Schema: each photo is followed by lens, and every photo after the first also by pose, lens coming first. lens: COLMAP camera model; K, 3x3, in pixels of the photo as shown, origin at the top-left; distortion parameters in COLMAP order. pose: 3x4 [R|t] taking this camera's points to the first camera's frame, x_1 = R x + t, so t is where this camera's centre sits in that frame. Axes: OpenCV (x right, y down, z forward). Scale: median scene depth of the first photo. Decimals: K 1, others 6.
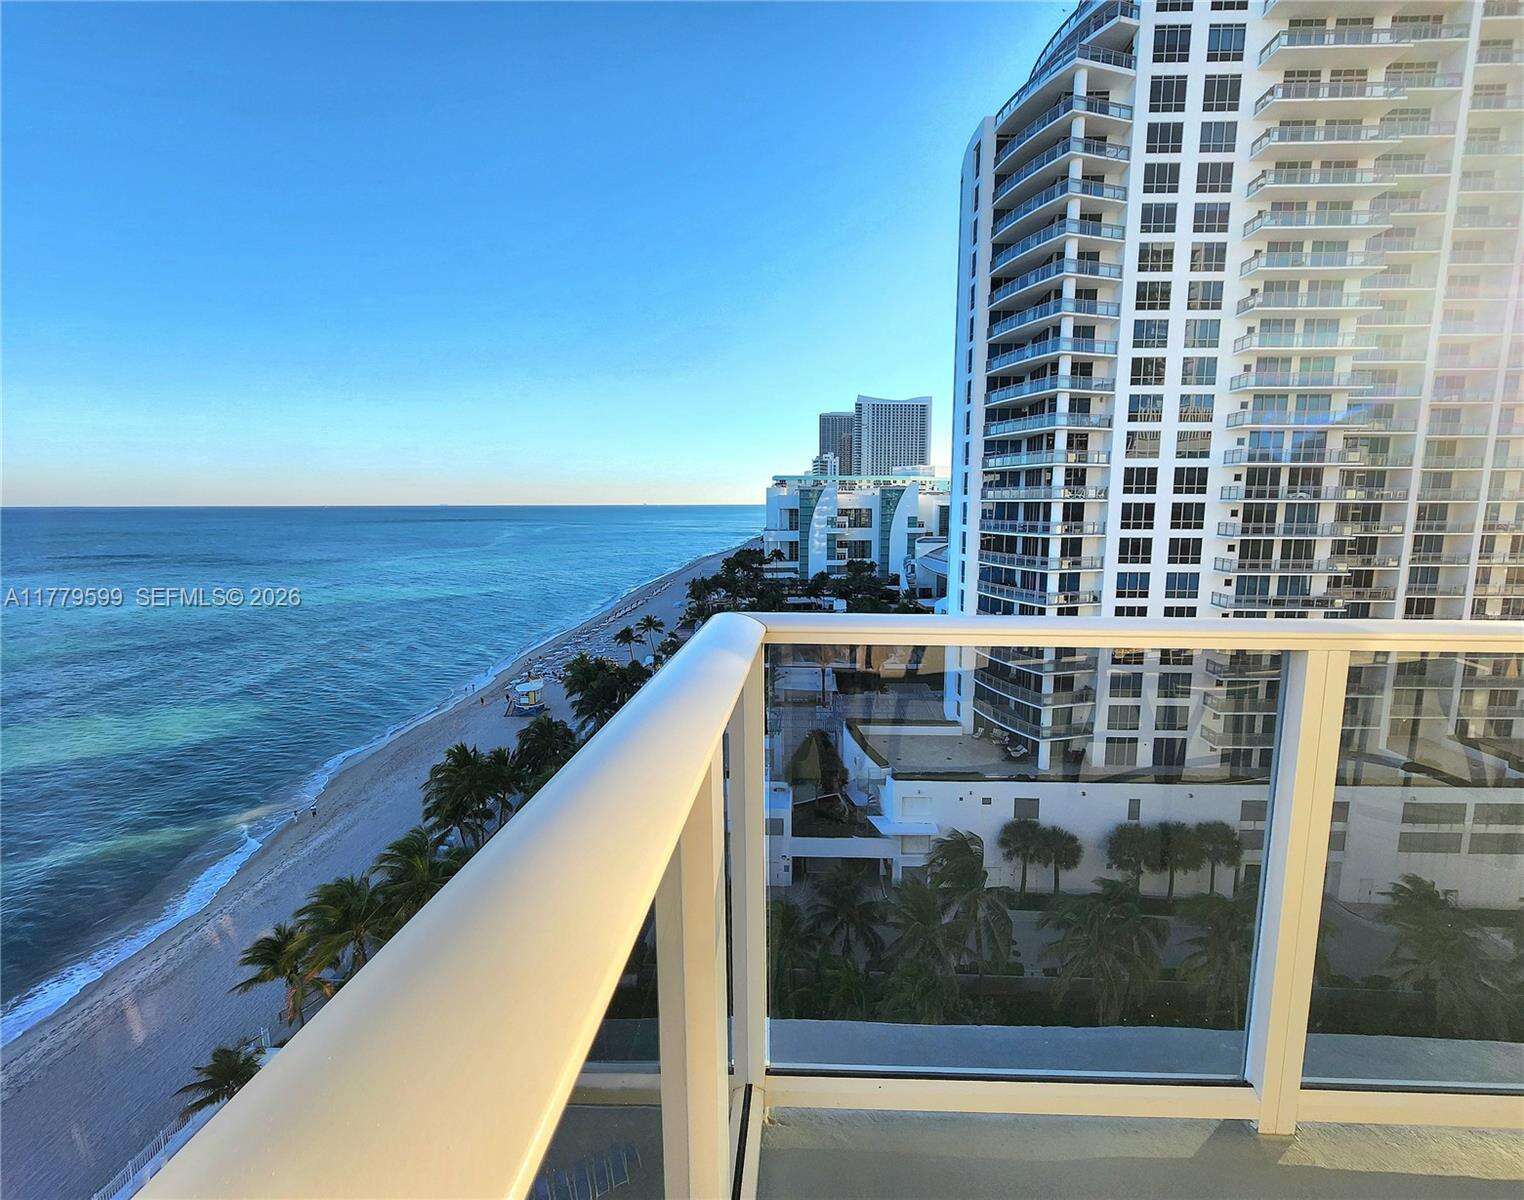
lens RADIAL K [[670.3, 0, 811.6], [0, 670.3, 588.4], [0, 0, 1]] dist [0.005096, 0.000335]
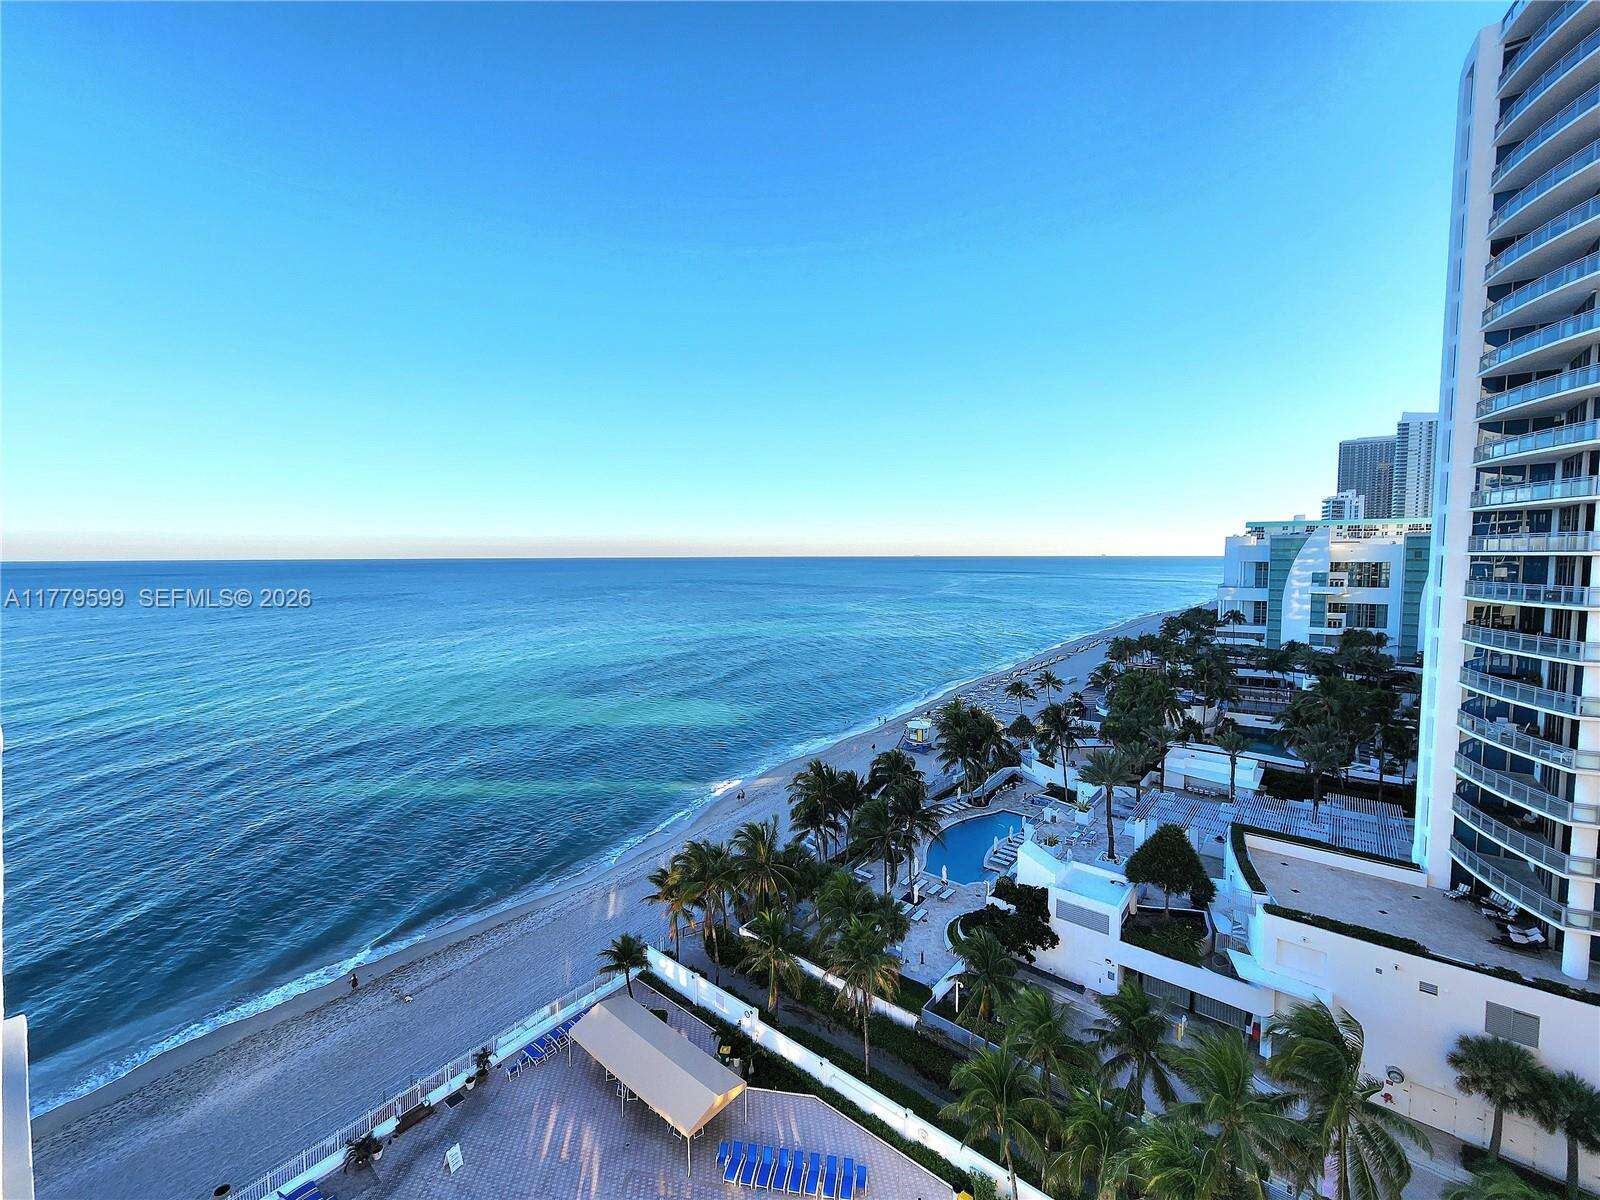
lens RADIAL K [[676.9, 0, 810.8], [0, 676.9, 594.4], [0, 0, 1]] dist [0.004730, -0.001851]
pose [[0.784167, 0.036107, -0.619499, 0.112990], [-0.077626, 0.996172, -0.040198, -0.005300], [0.615676, 0.079611, 0.783968, 0.020209]]
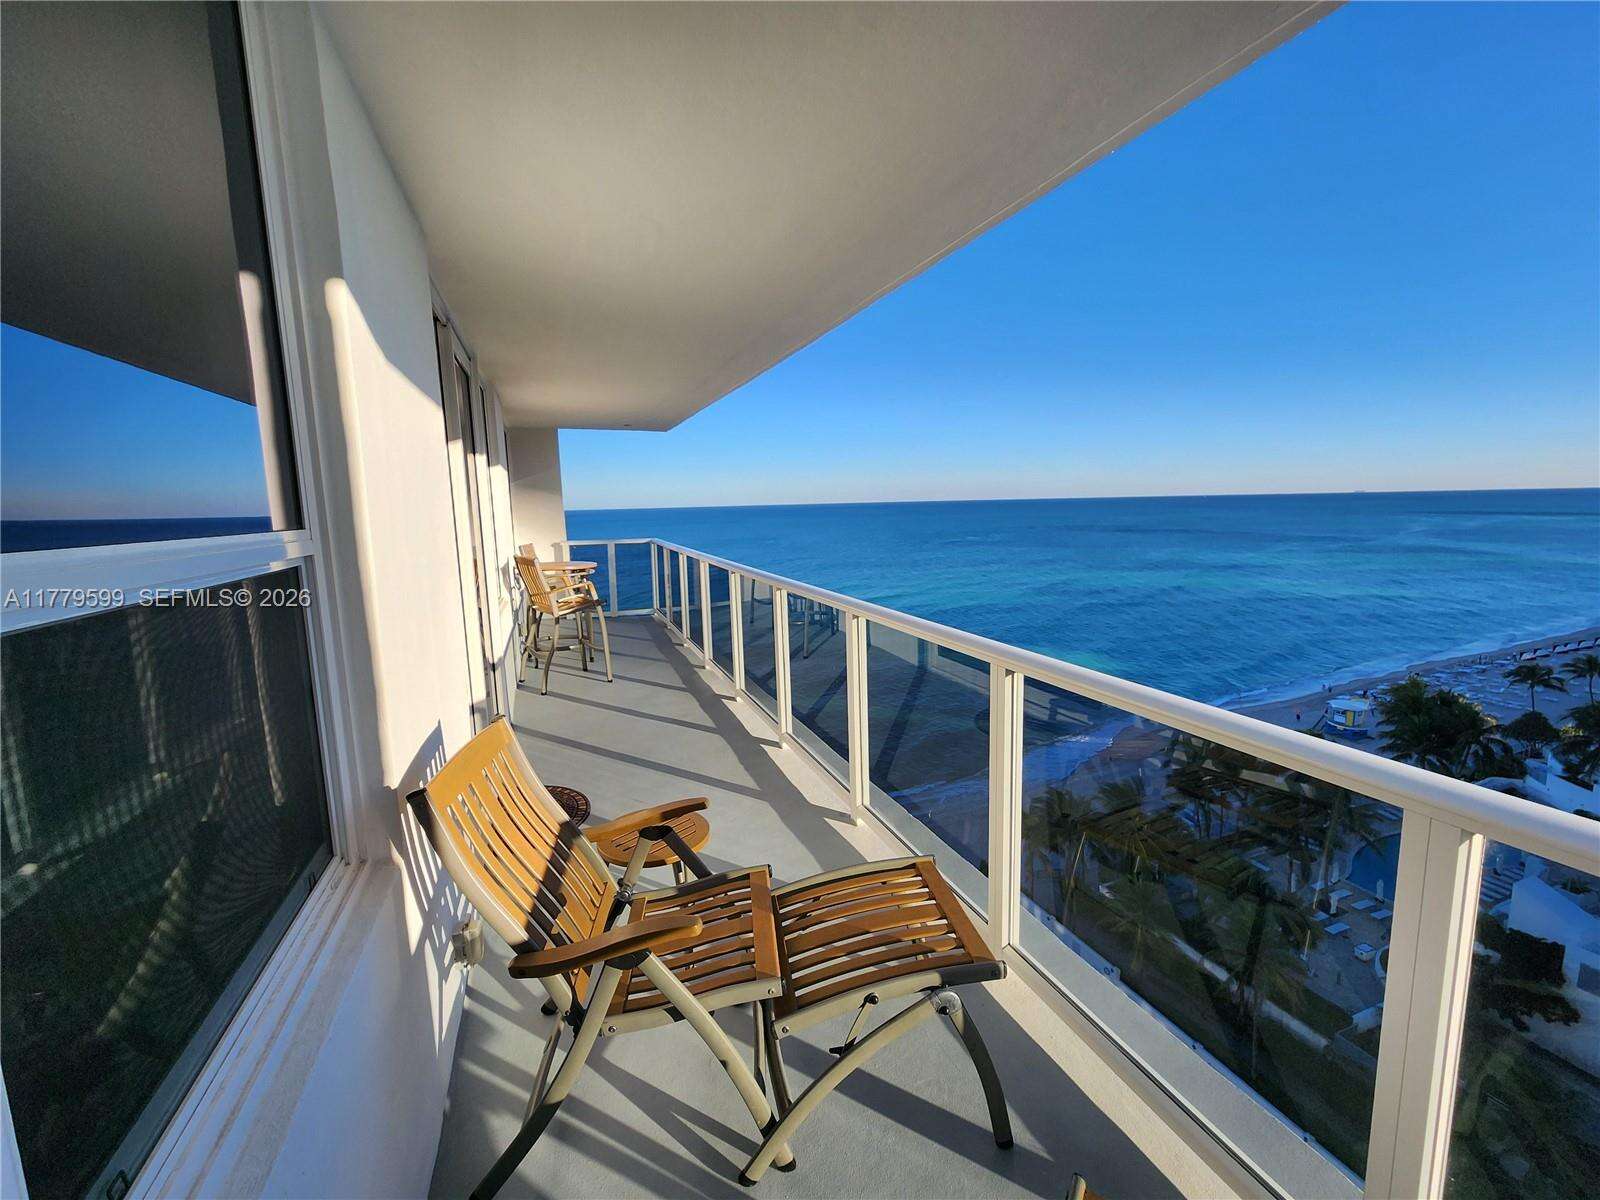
lens RADIAL K [[676.9, 0, 789.9], [0, 676.9, 597.0], [0, 0, 1]] dist [0.004730, -0.001851]
pose [[0.357633, 0.121129, -0.925973, 0.115850], [-0.095759, 0.991082, 0.092662, -0.003687], [0.928940, 0.055531, 0.366043, 0.001764]]
